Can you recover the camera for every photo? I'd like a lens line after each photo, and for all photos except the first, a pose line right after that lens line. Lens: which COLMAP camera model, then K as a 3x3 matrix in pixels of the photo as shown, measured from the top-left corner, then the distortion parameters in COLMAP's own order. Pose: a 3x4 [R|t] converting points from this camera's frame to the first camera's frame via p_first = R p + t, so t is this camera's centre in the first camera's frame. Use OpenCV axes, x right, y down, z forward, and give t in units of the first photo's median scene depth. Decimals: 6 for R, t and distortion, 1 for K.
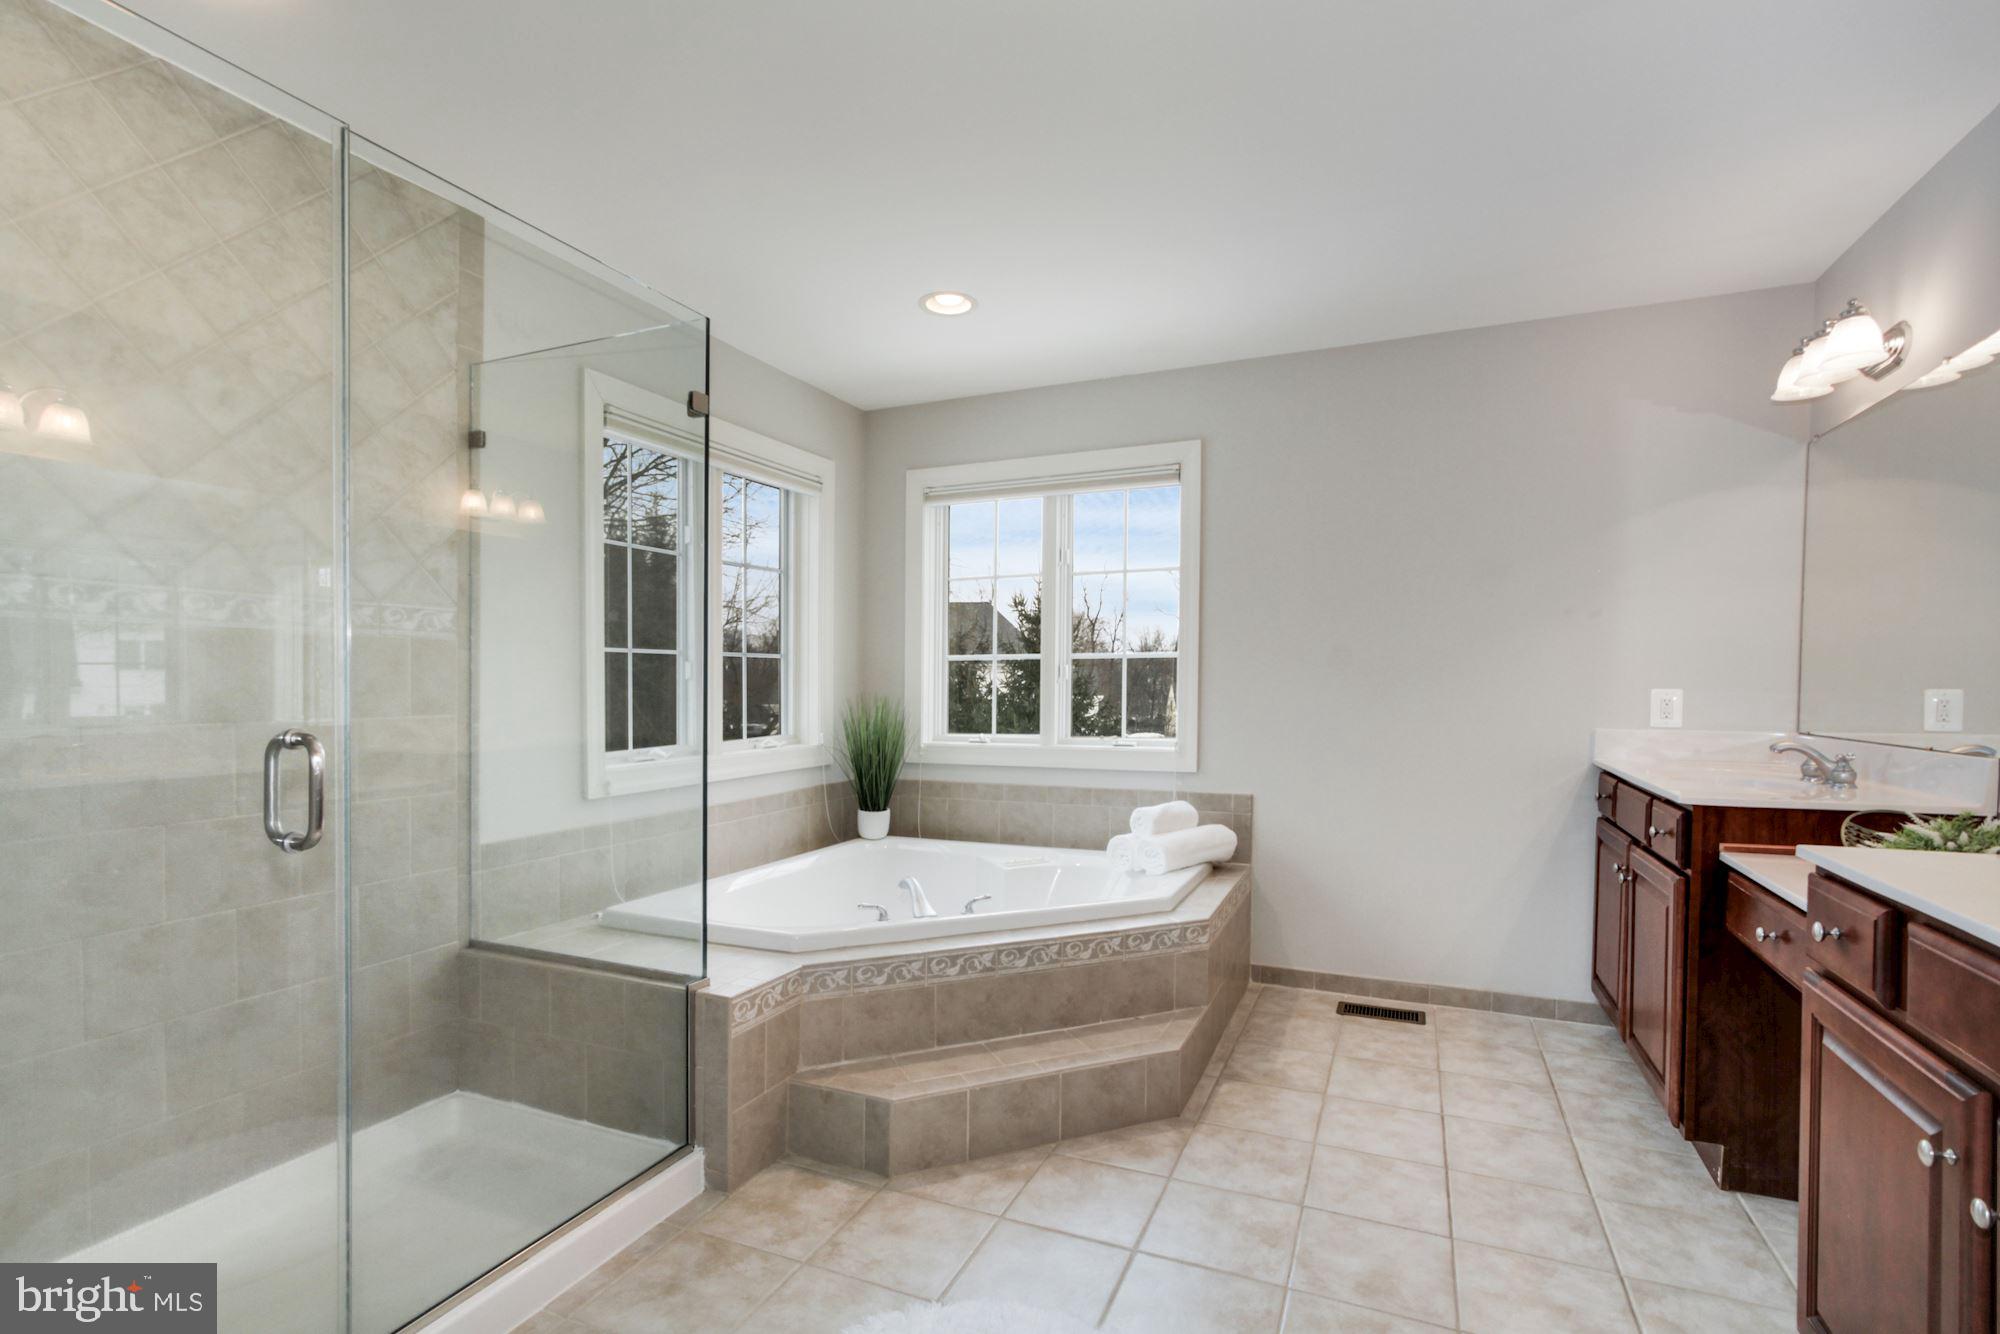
lens RADIAL K [[917.8, 0, 1048.4], [0, 917.8, 695.9], [0, 0, 1]] dist [-0.004571, 0.005290]
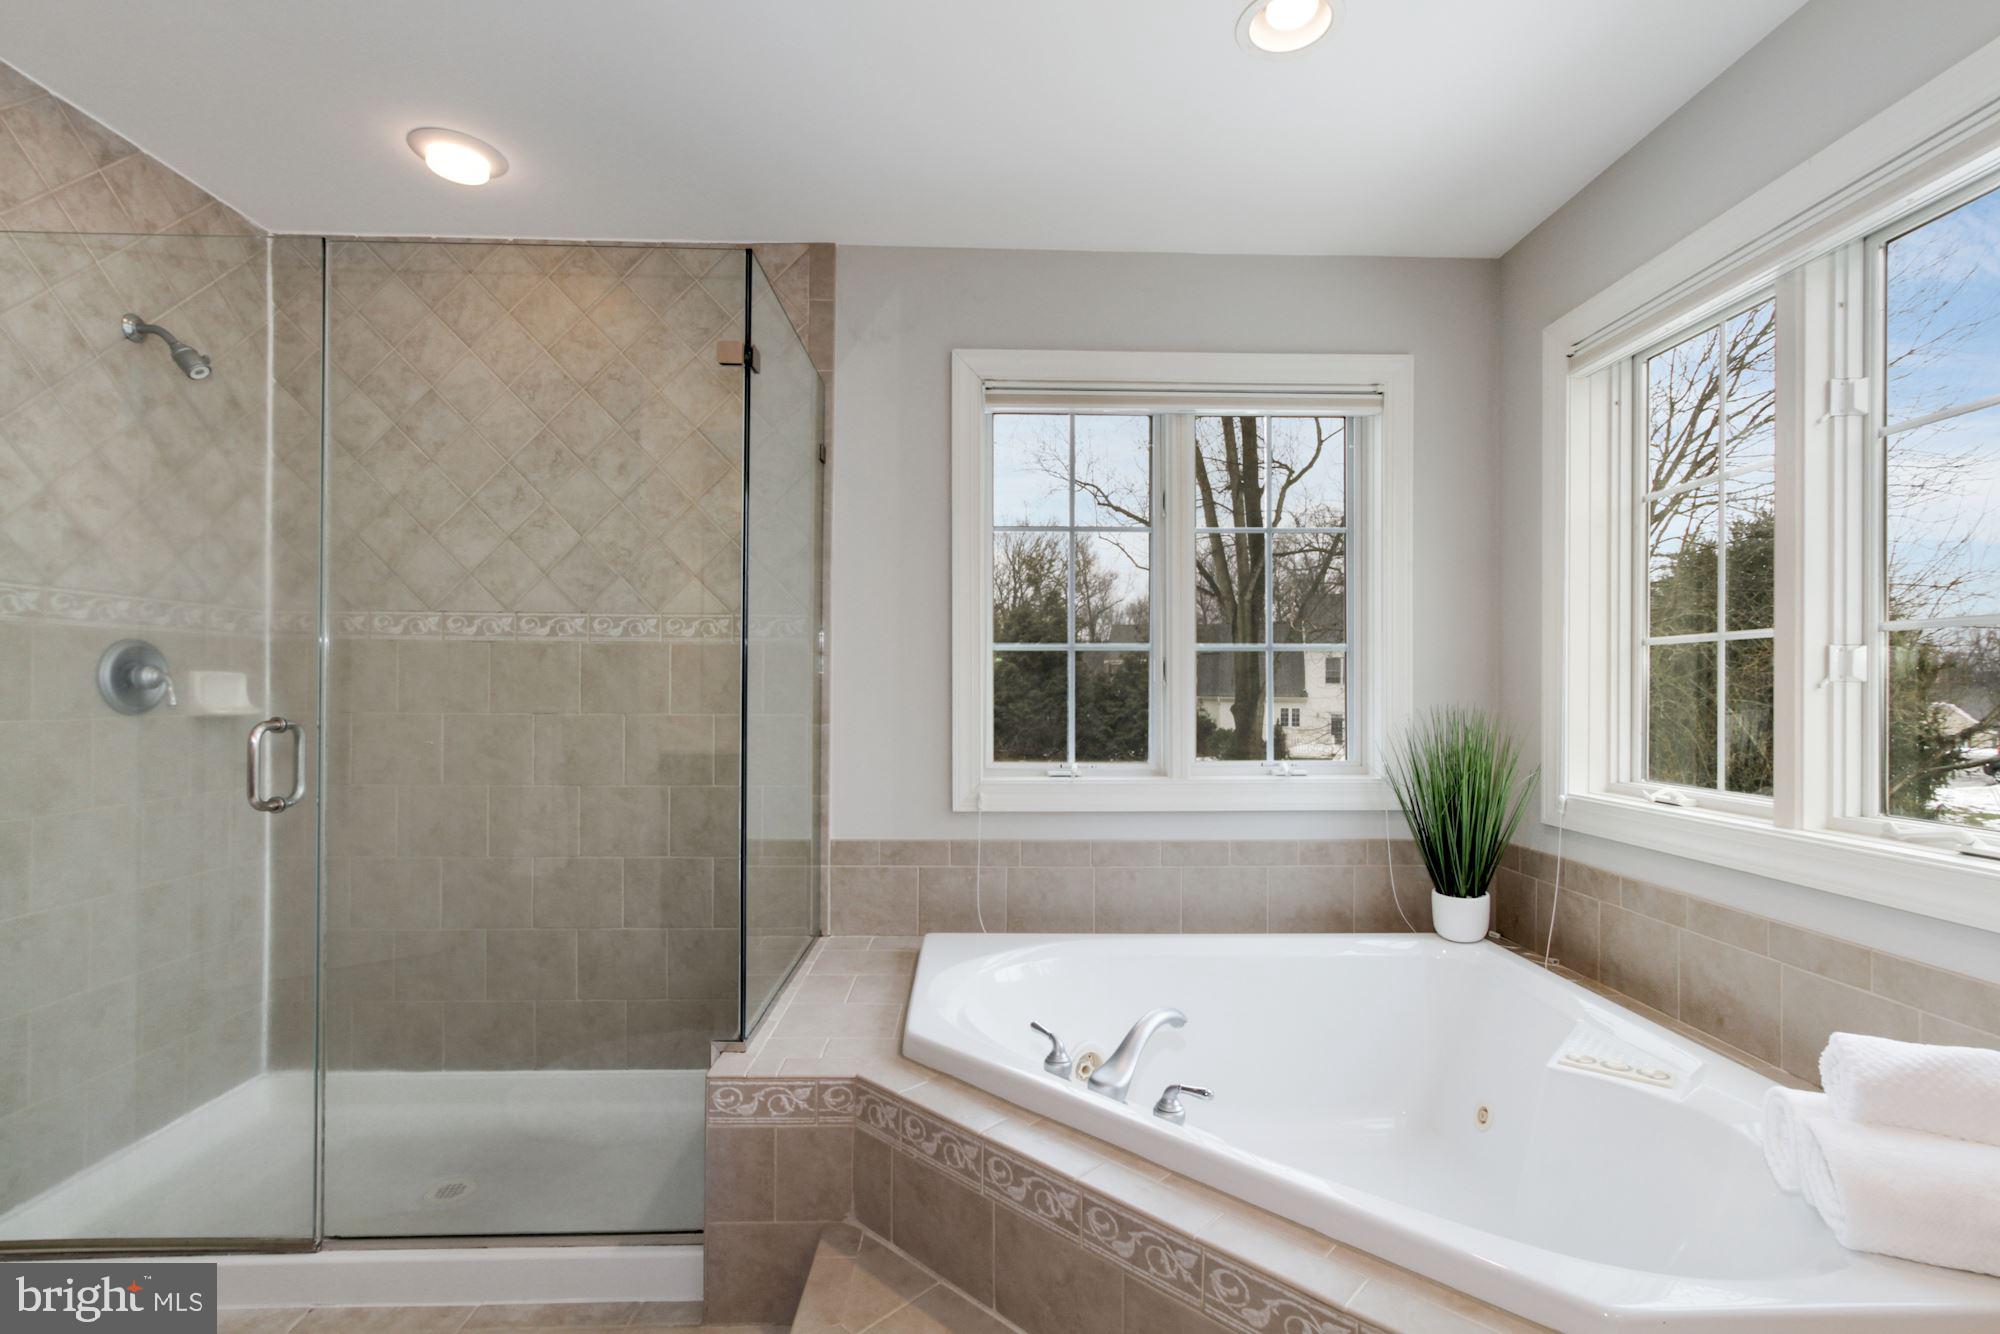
lens RADIAL K [[917.8, 0, 1003.2], [0, 917.8, 672.4], [0, 0, 1]] dist [-0.004571, 0.005290]
pose [[0.399827, -0.014779, -0.916471, 0.403643], [-0.017839, 0.999555, -0.023902, -0.006202], [0.916417, 0.025905, 0.399385, 0.740263]]
